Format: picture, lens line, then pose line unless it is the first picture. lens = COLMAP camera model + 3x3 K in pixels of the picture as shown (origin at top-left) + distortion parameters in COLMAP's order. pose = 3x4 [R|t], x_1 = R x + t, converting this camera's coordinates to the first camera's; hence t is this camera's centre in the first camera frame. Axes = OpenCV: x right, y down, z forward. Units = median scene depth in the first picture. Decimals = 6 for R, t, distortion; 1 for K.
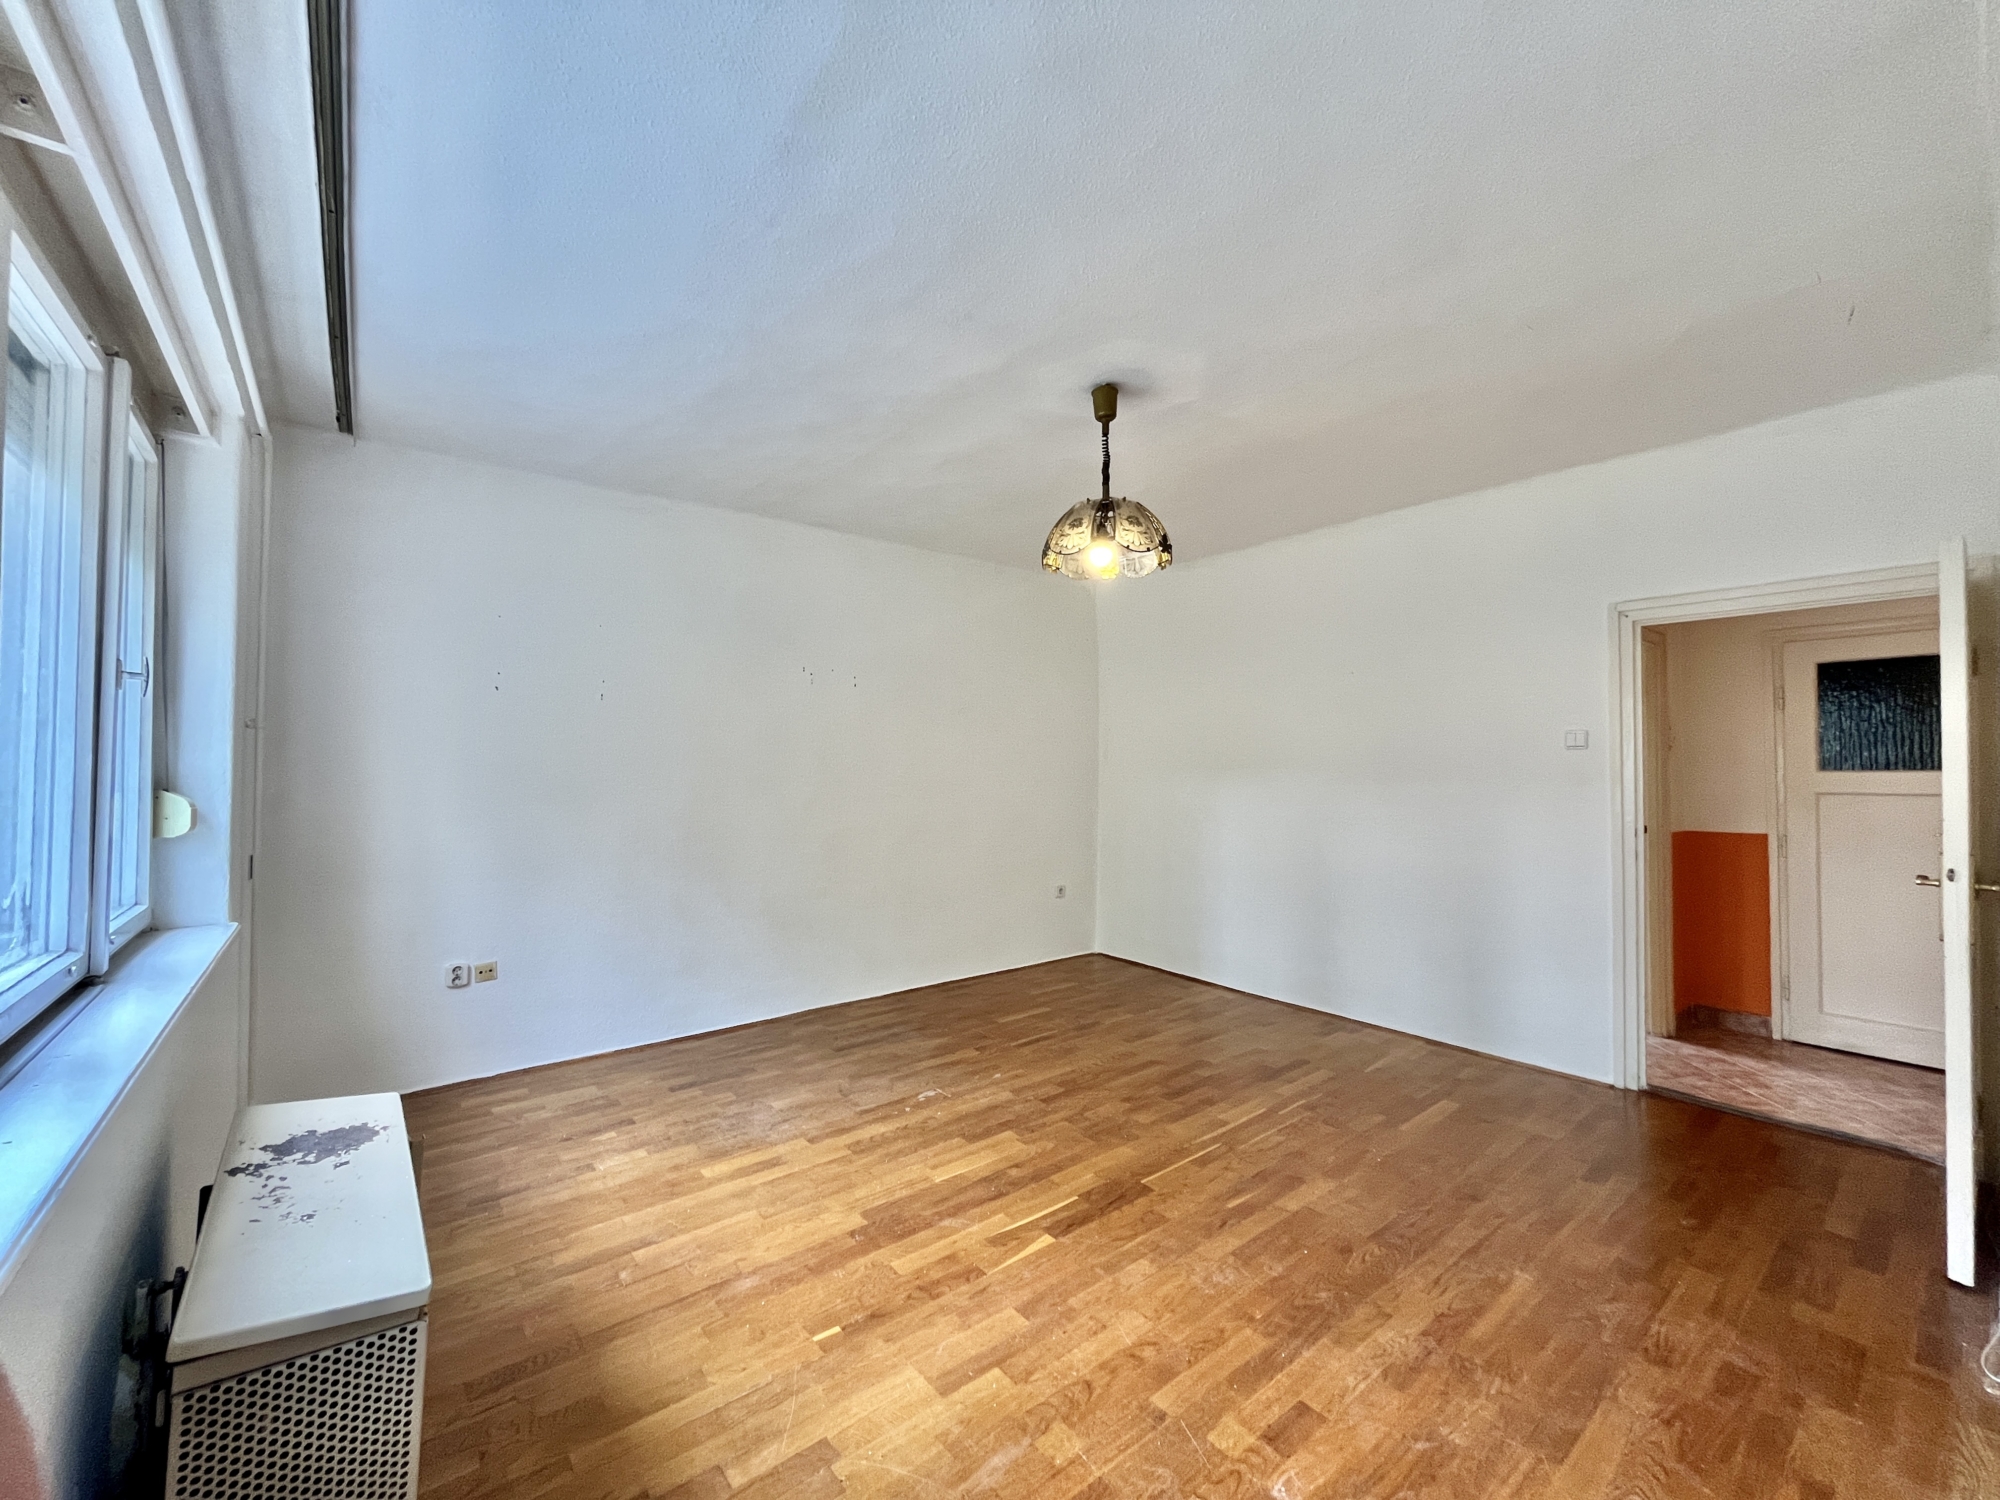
lens RADIAL K [[805.9, 0, 994.6], [0, 805.9, 743.9], [0, 0, 1]] dist [-0.005948, -0.000105]
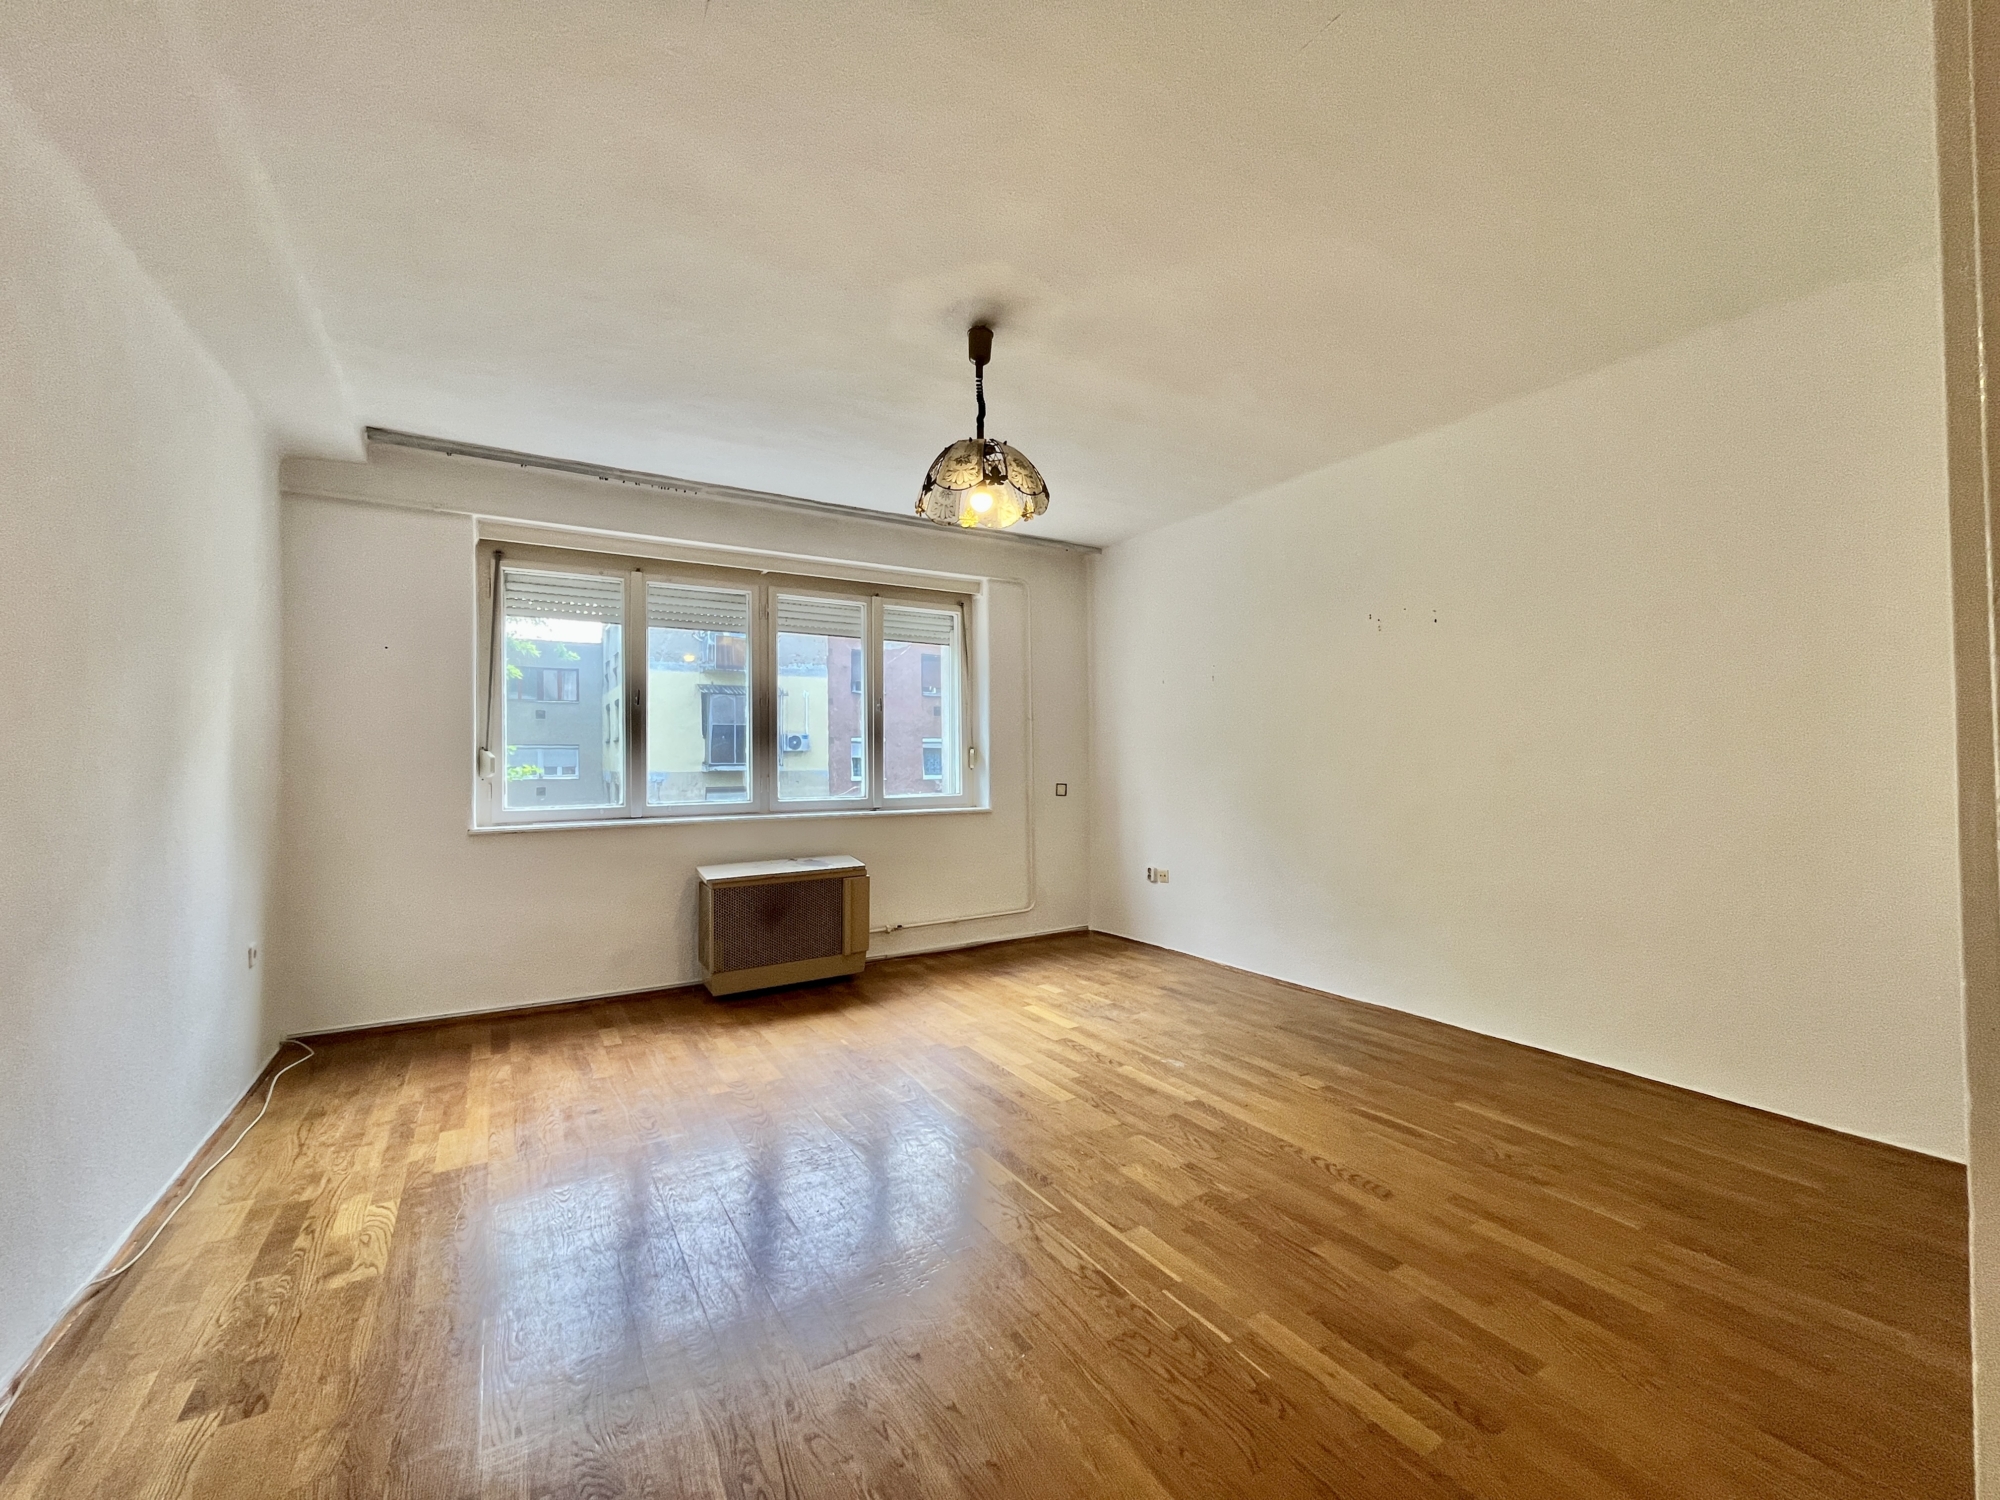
lens RADIAL K [[805.9, 0, 1001.7], [0, 805.9, 751.2], [0, 0, 1]] dist [-0.005948, -0.000105]
pose [[-0.112355, -0.014843, -0.993557, 0.865250], [0.028299, 0.999435, -0.018131, 0.074802], [0.993265, -0.030153, -0.111871, 0.882861]]
